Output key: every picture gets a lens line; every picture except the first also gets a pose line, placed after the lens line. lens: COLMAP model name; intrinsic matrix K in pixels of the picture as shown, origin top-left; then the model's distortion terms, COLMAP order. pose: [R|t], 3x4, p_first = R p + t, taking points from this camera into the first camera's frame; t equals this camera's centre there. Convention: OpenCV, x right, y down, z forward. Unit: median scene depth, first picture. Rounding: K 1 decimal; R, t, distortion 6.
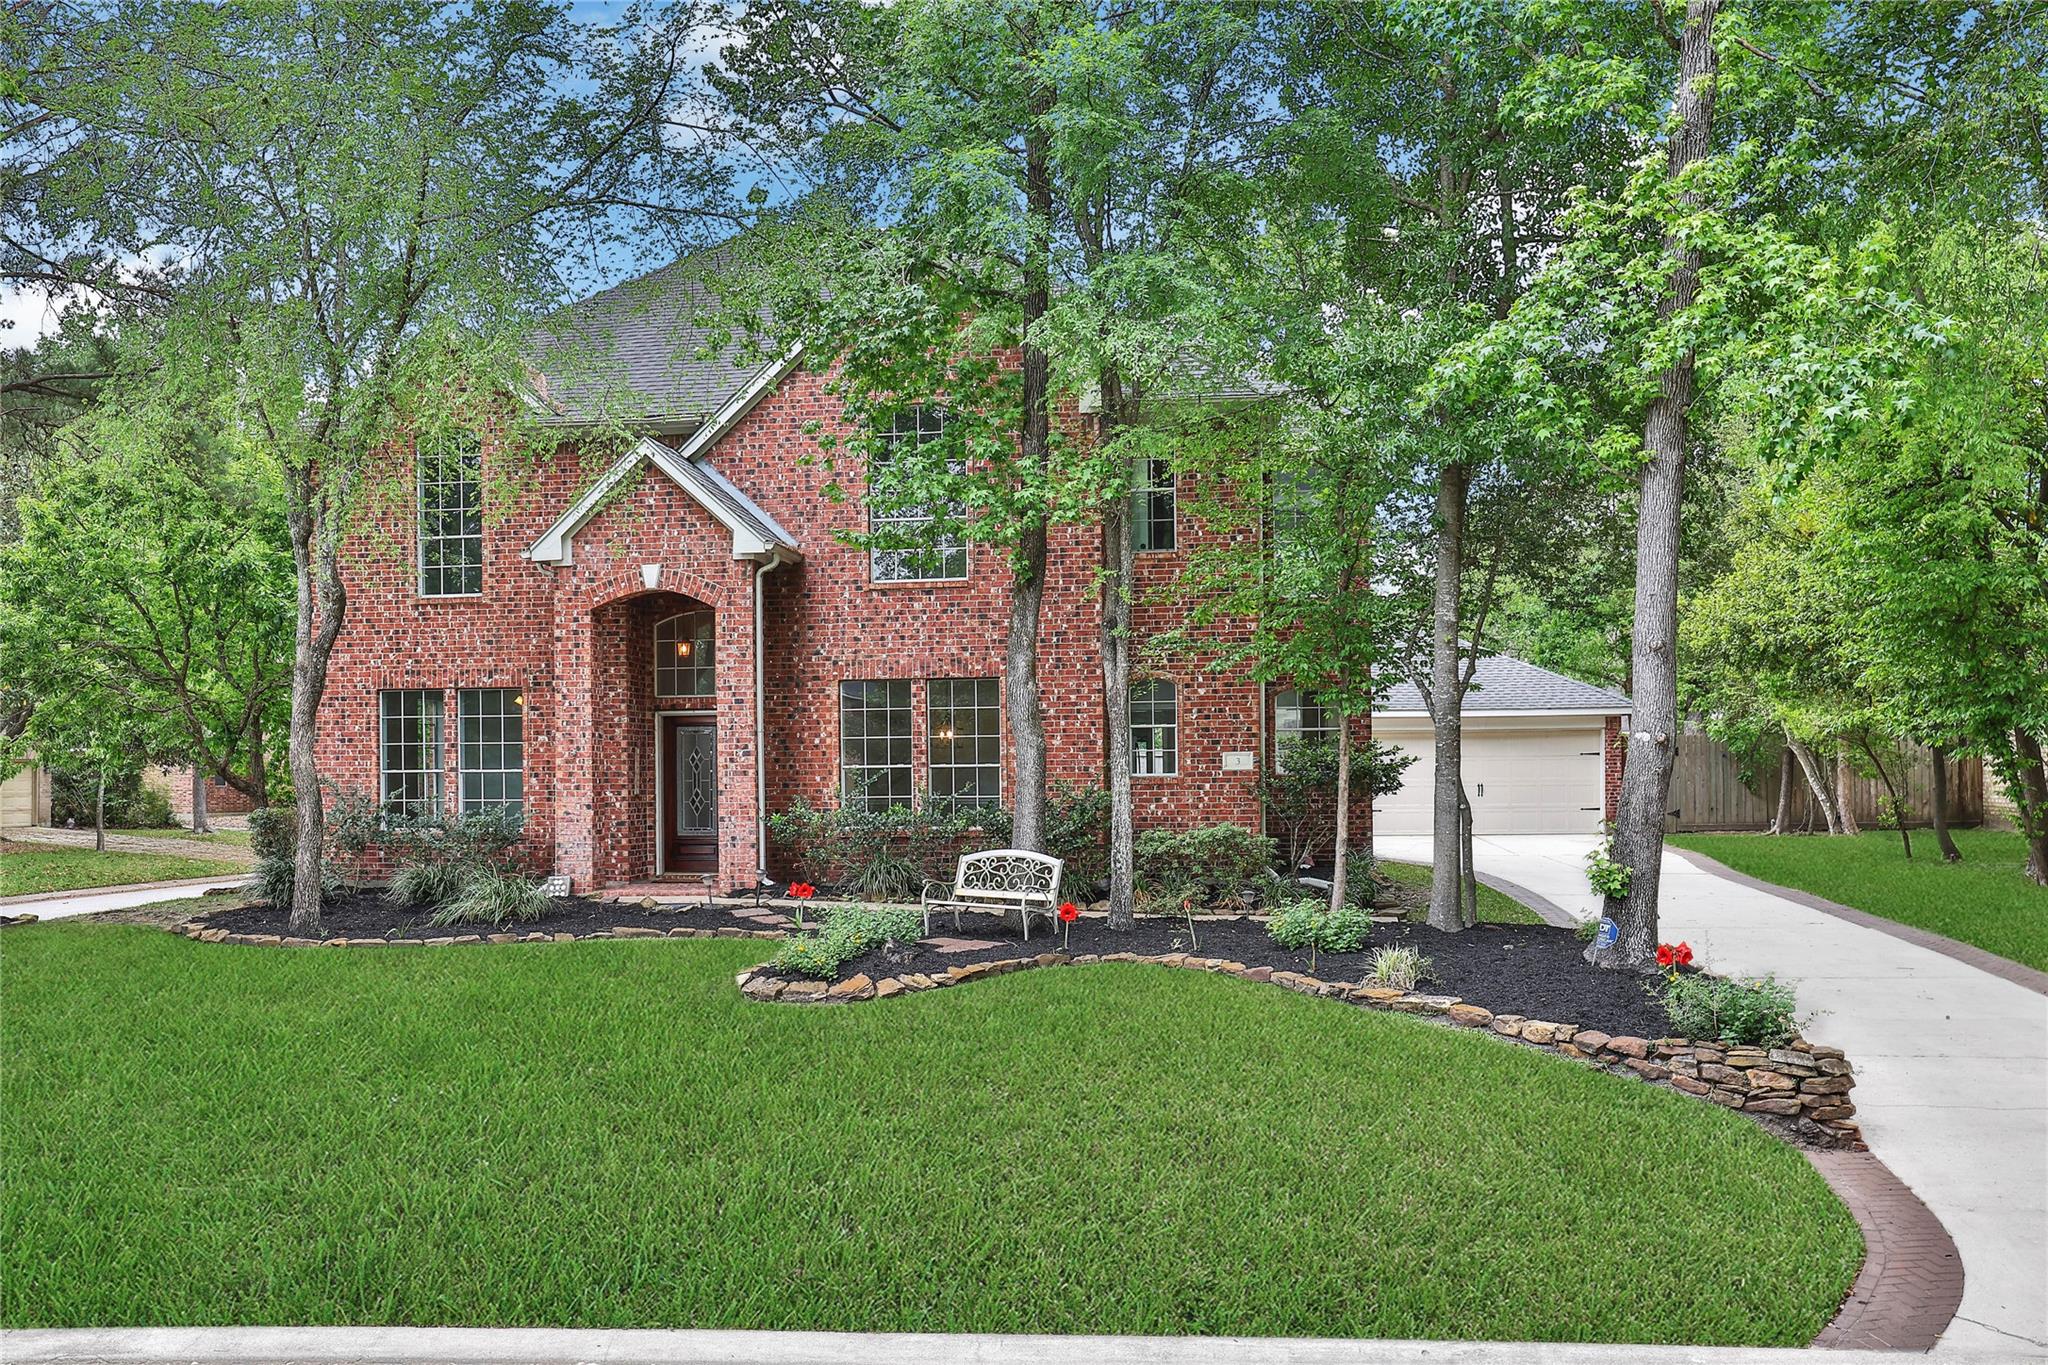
lens RADIAL K [[1746.1, 0, 1024.0], [0, 1746.1, 682.5], [0, 0, 1]] dist [0.002690, 0.000221]
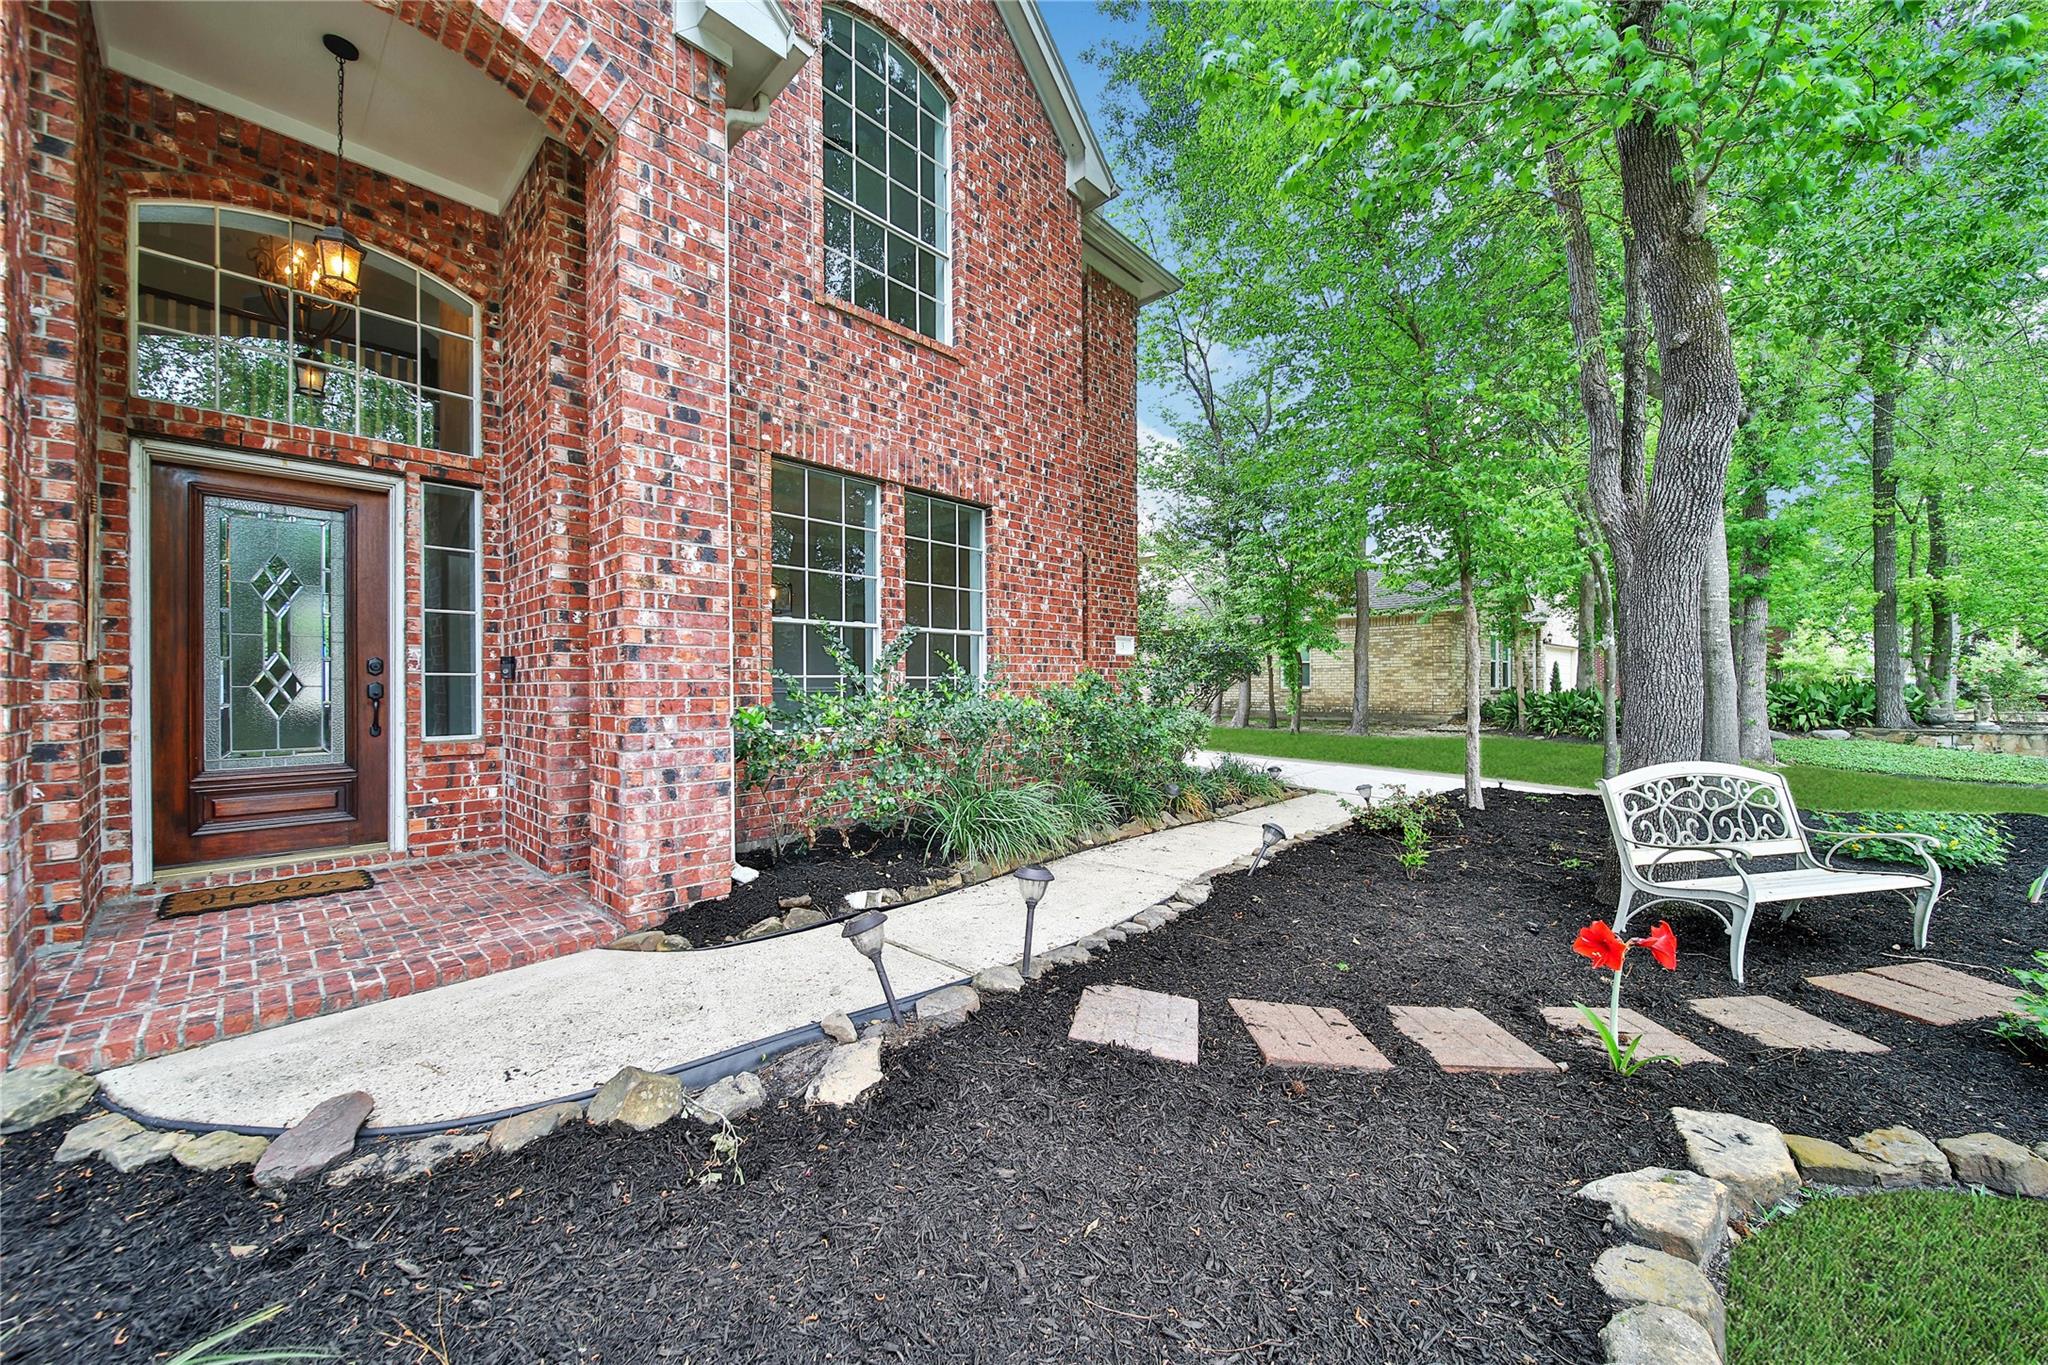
lens RADIAL K [[735.2, 0, 1048.2], [0, 735.2, 677.0], [0, 0, 1]] dist [-0.000260, -0.000274]
pose [[0.595931, 0.015081, 0.802894, -0.233369], [-0.043883, 0.998941, 0.013808, 0.059414], [-0.801836, -0.043463, 0.595962, 0.801376]]
